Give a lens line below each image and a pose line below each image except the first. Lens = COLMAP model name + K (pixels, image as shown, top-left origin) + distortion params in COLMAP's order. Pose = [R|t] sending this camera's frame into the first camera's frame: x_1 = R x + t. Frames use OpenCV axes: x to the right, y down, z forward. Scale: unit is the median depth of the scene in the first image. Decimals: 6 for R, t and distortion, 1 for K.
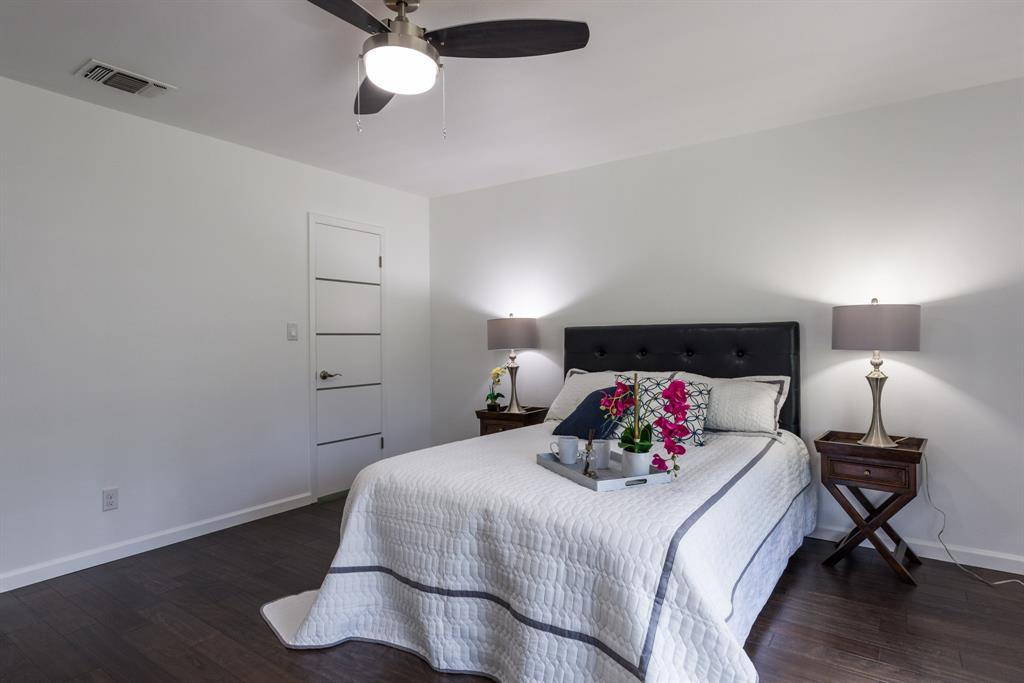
lens RADIAL K [[560.2, 0, 507.9], [0, 560.2, 333.4], [0, 0, 1]] dist [0.001121, -0.000091]
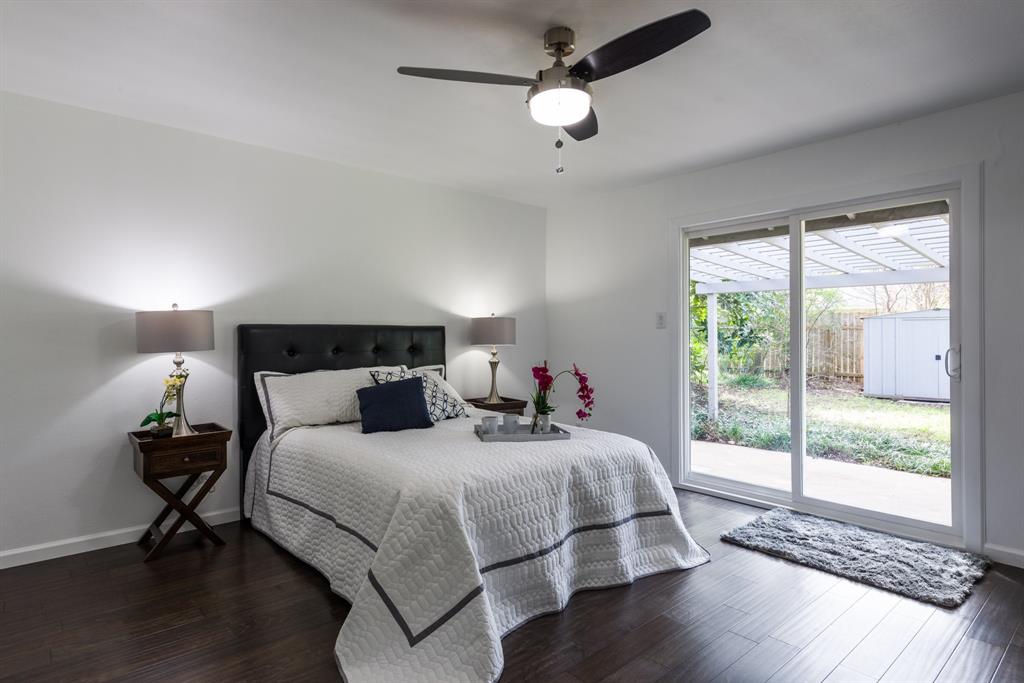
lens RADIAL K [[540.4, 0, 497.6], [0, 540.4, 328.1], [0, 0, 1]] dist [0.014294, -0.001311]
pose [[0.261201, 0.018317, 0.965111, -0.905808], [-0.006111, 0.999831, -0.017322, 0.007591], [-0.965265, -0.001373, 0.261268, 0.572821]]
